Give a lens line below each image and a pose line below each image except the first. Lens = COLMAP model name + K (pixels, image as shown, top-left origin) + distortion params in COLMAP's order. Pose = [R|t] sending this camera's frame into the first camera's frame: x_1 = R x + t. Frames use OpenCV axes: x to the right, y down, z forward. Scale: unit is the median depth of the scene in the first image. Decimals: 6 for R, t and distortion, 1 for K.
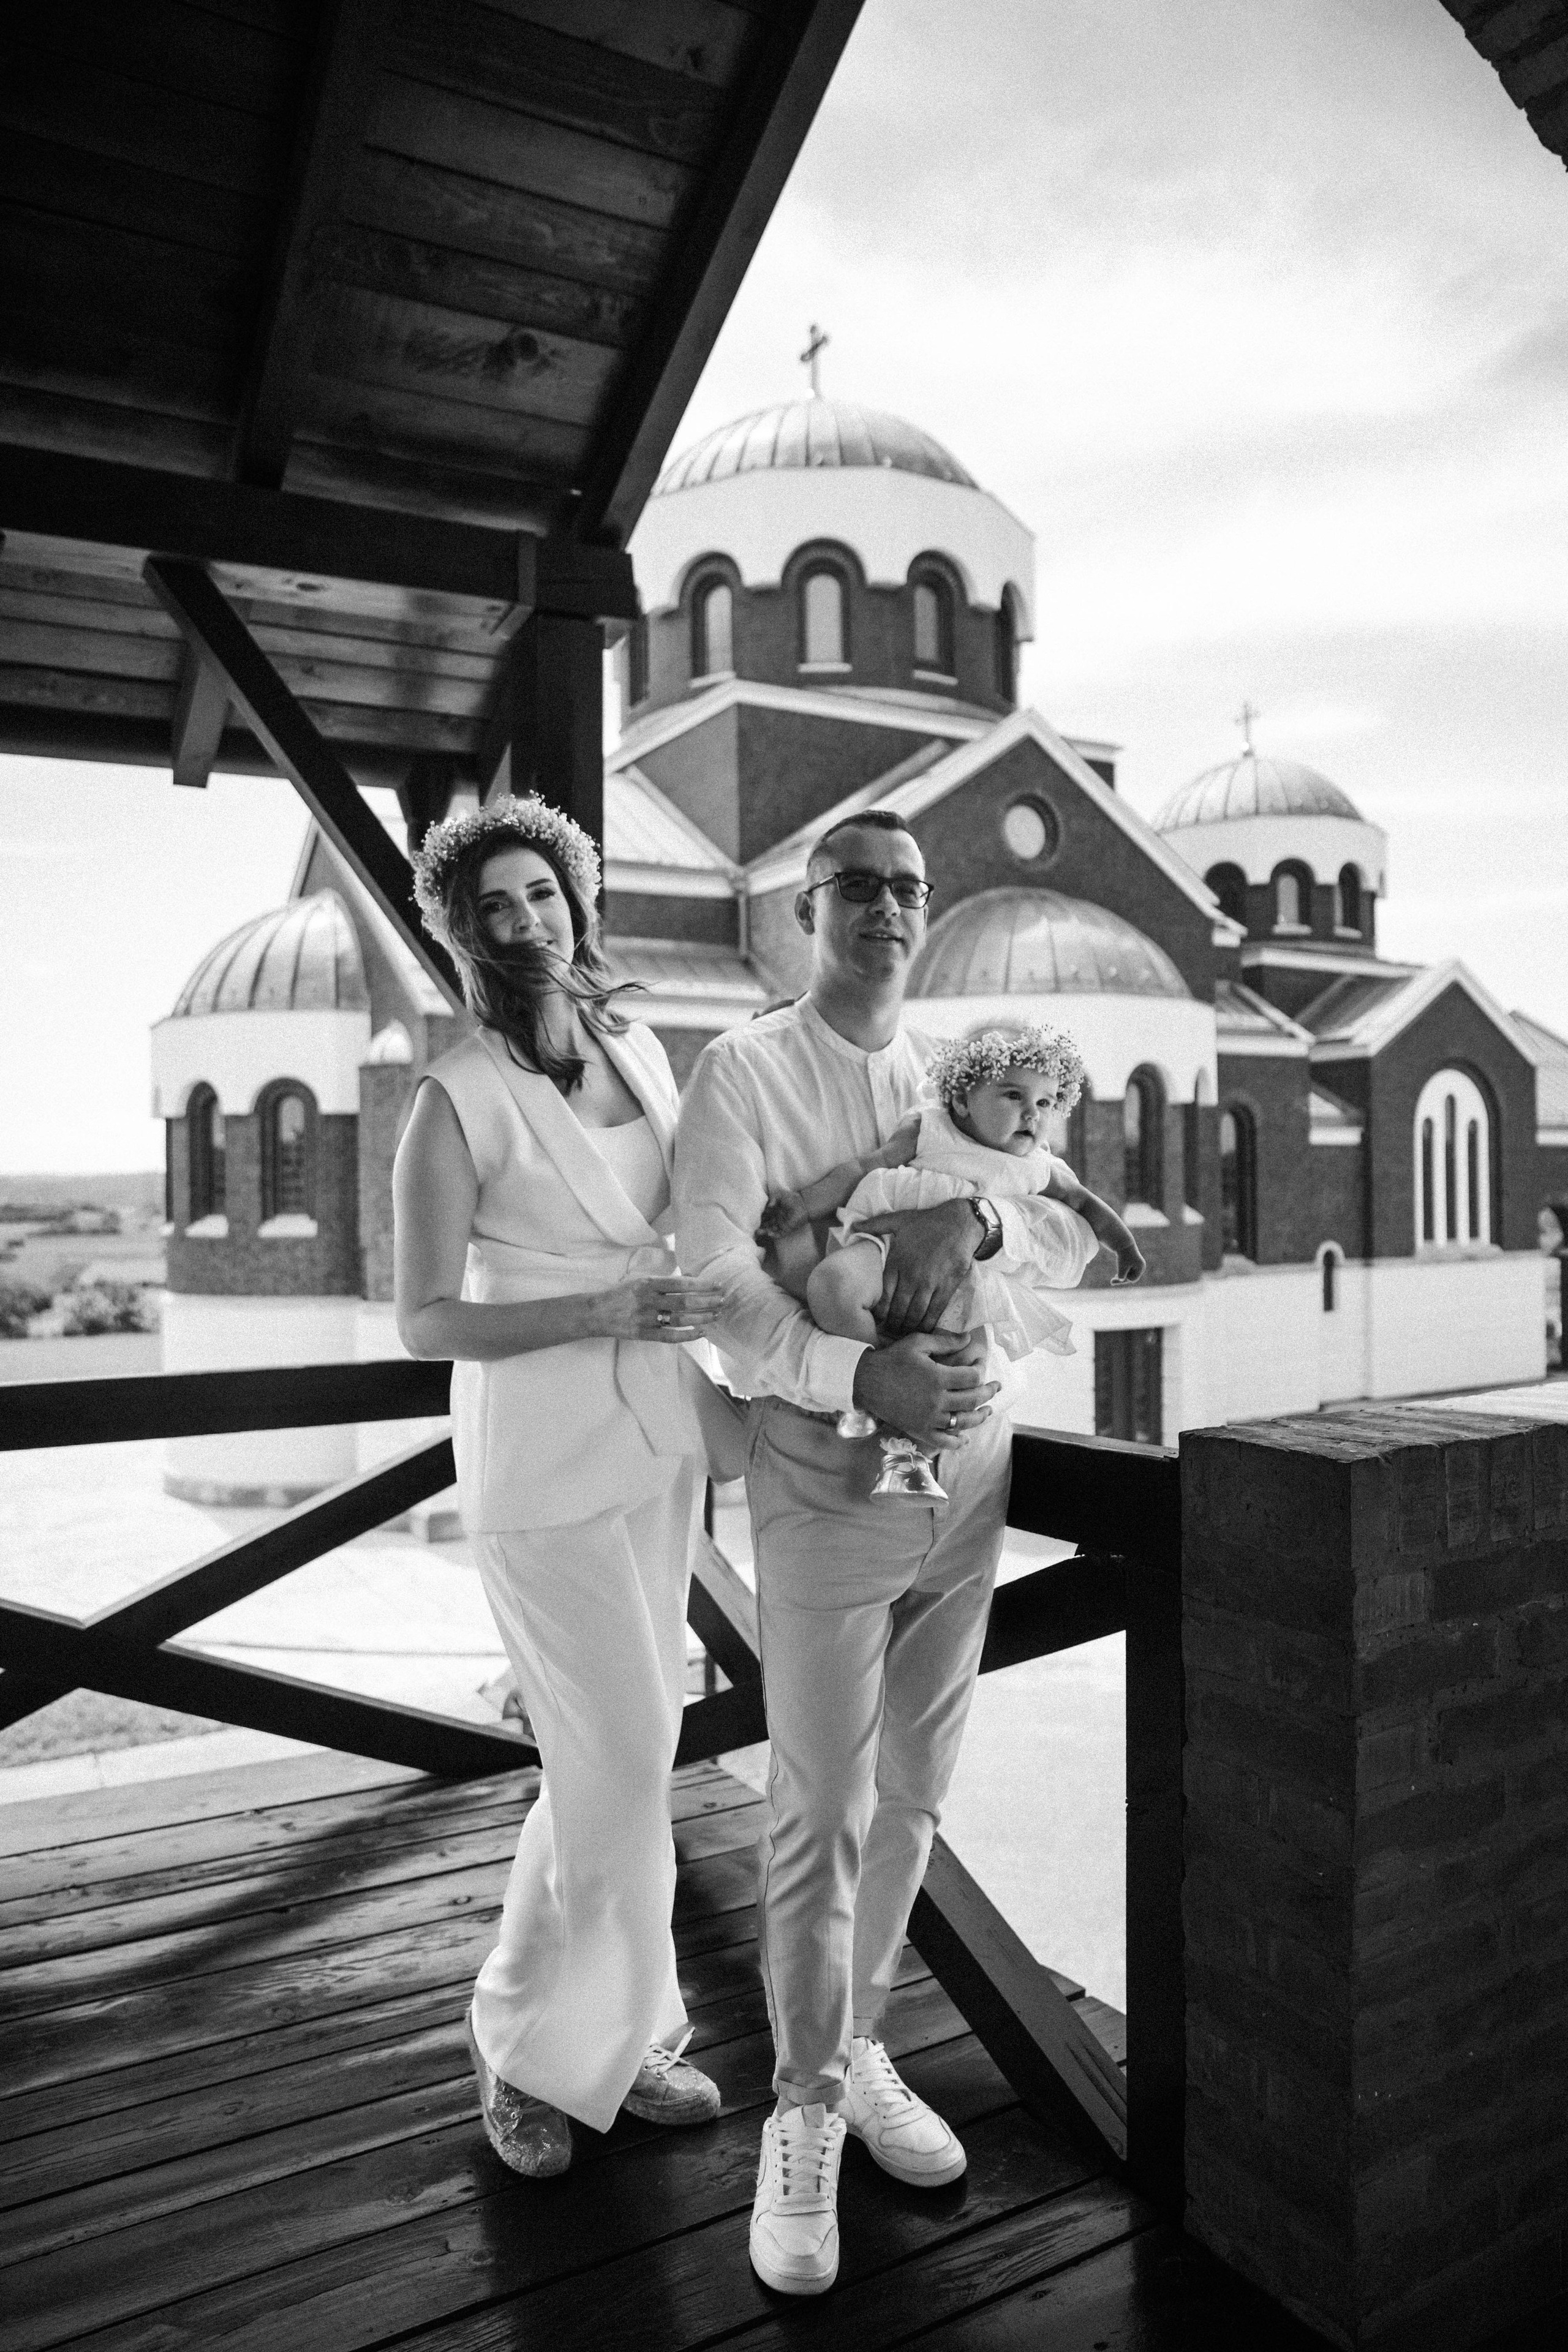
lens RADIAL K [[1632.6, 0, 776.5], [0, 1632.6, 1187.0], [0, 0, 1]] dist [-0.096228, 0.053019]
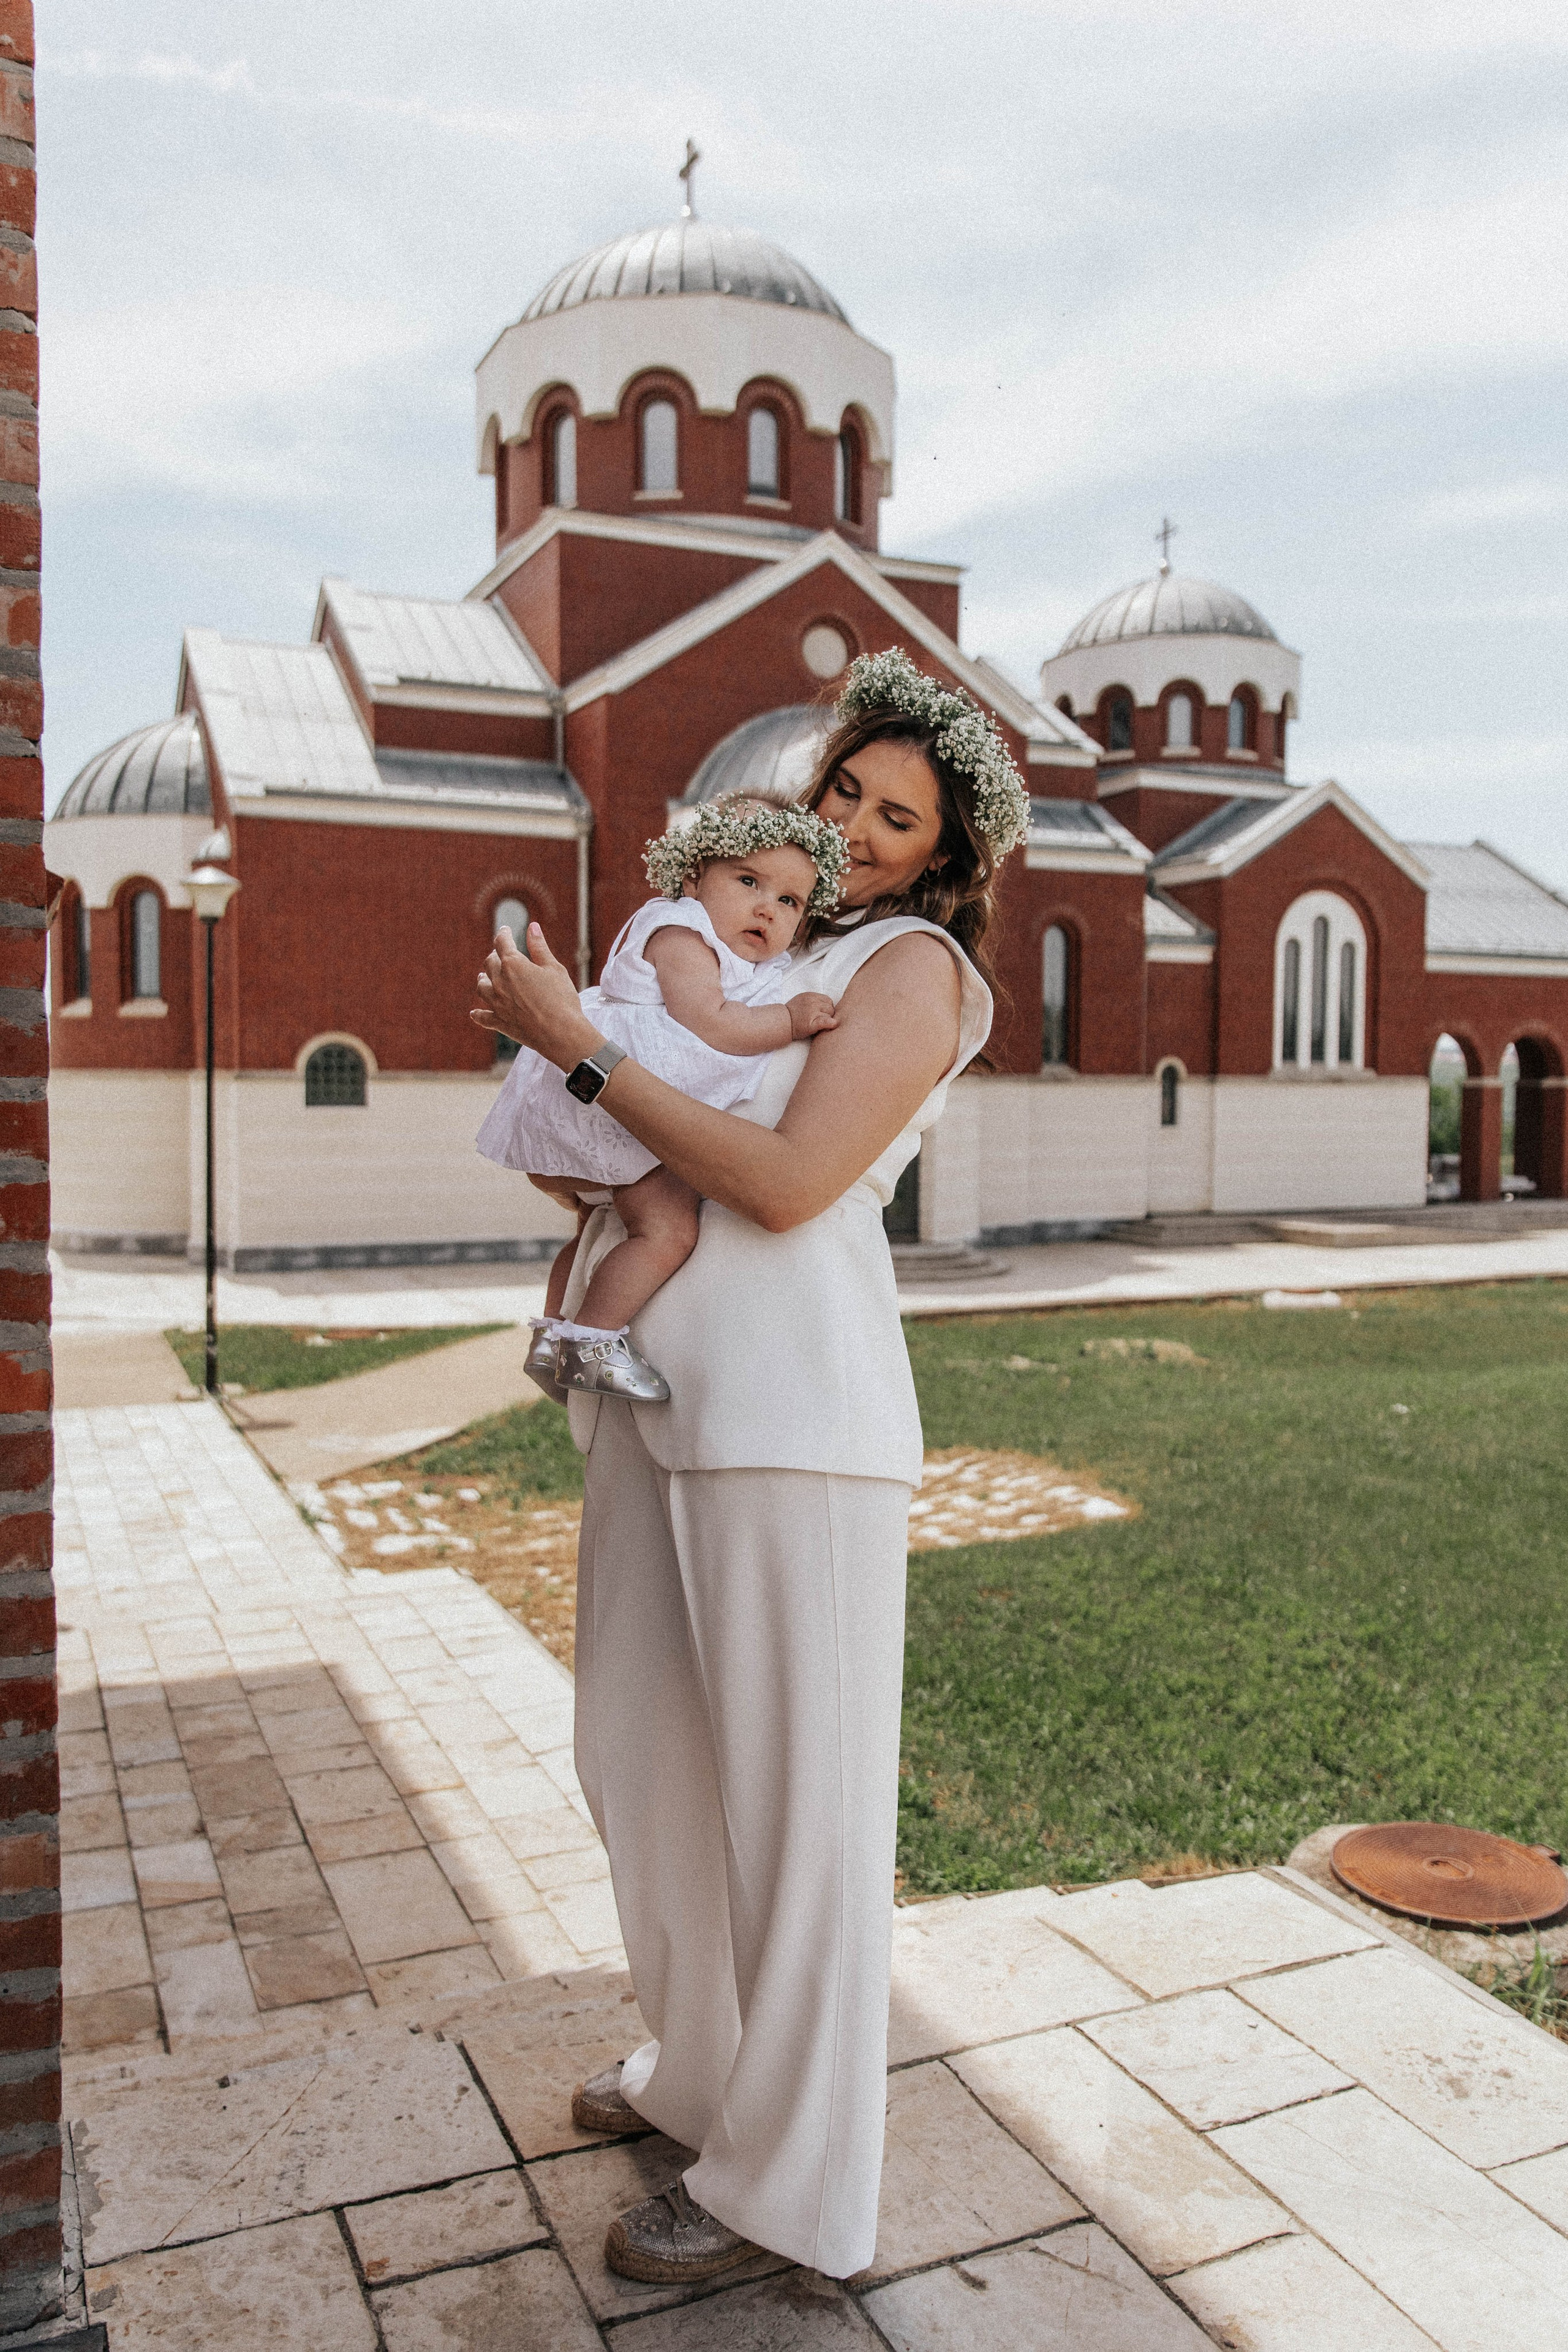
lens RADIAL K [[1770.7, 0, 750.3], [0, 1770.7, 1177.4], [0, 0, 1]] dist [0.002287, -0.007580]
pose [[0.993849, 0.024982, -0.107890, 0.217410], [-0.018229, 0.997839, 0.063126, 0.047698], [0.109234, -0.060771, 0.992157, -0.162554]]
